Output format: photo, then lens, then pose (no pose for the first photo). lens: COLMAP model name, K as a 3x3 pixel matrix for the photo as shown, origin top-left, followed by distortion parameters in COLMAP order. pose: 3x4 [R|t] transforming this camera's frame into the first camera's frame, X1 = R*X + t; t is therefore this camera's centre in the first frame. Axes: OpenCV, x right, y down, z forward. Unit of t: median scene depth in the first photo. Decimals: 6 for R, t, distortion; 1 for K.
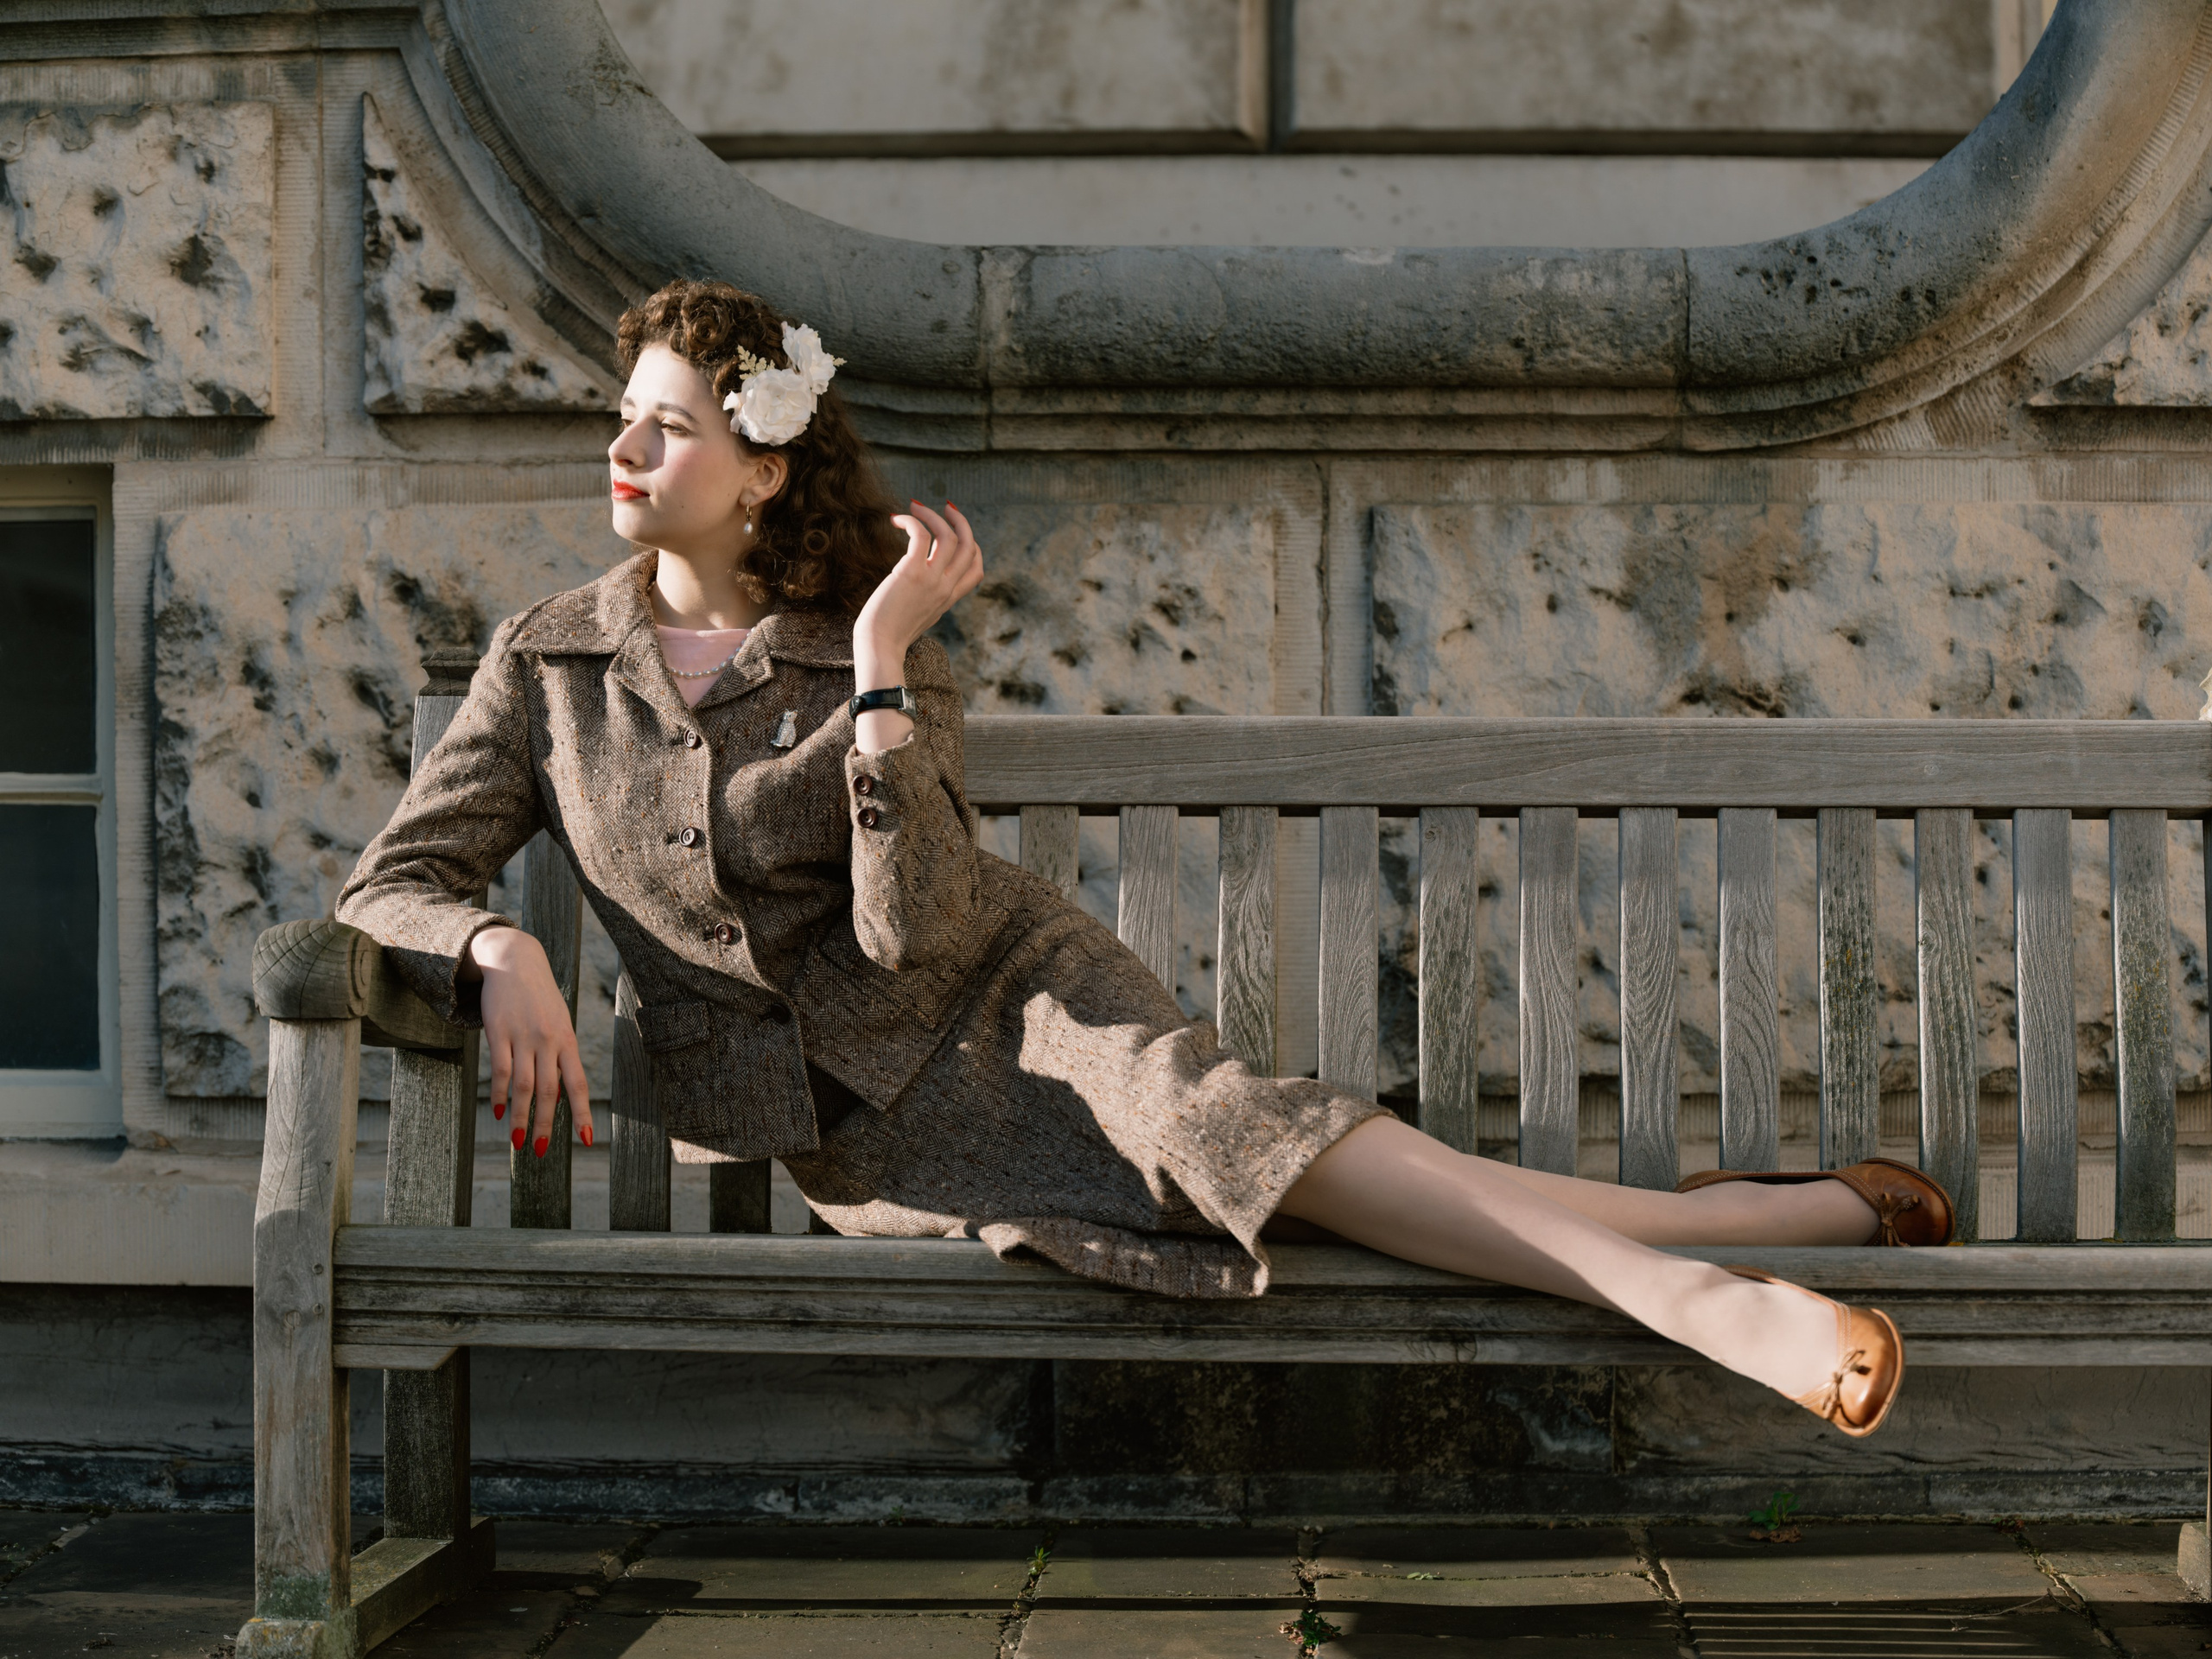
lens RADIAL K [[4970.2, 0, 1103.4], [0, 4970.2, 788.5], [0, 0, 1]] dist [-0.338006, 0.071820]
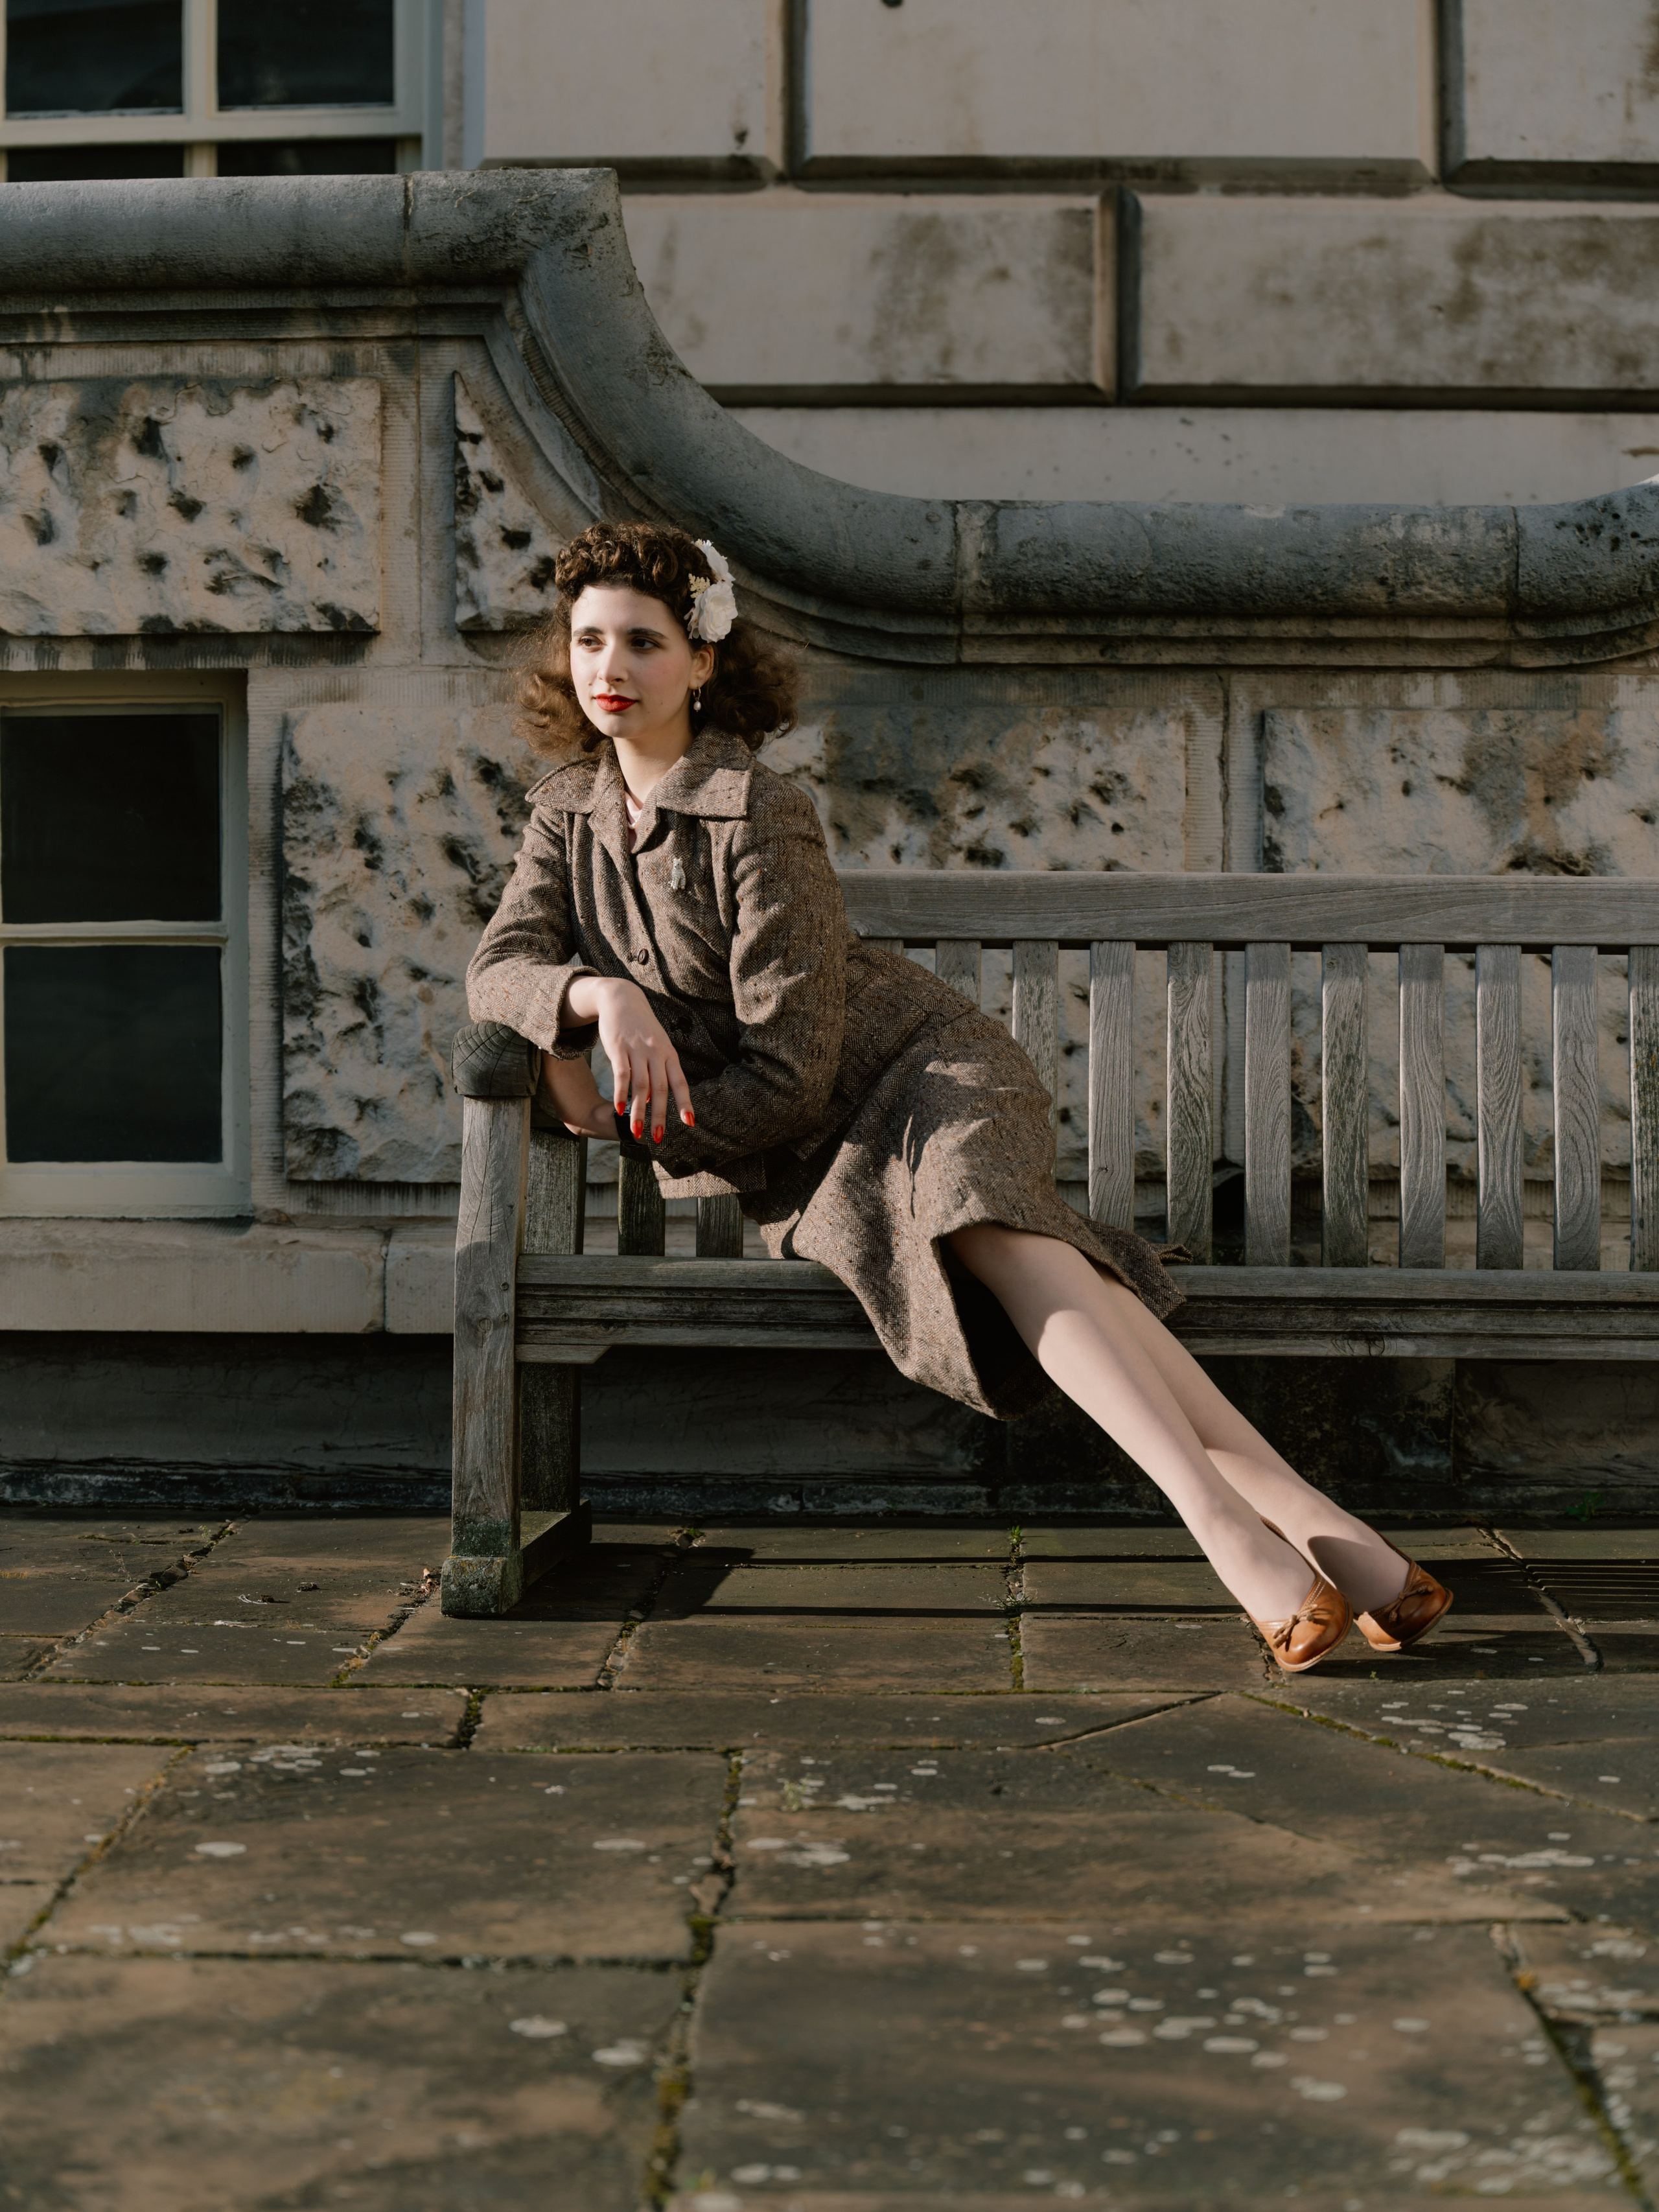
lens RADIAL K [[5008.4, 0, 829.5], [0, 5008.4, 1106.0], [0, 0, 1]] dist [-0.292259, -0.087739]
pose [[0.999950, 0.003479, 0.009403, -0.067232], [-0.003700, 0.999715, 0.023600, 0.013891], [-0.009318, -0.023633, 0.999677, -0.262946]]
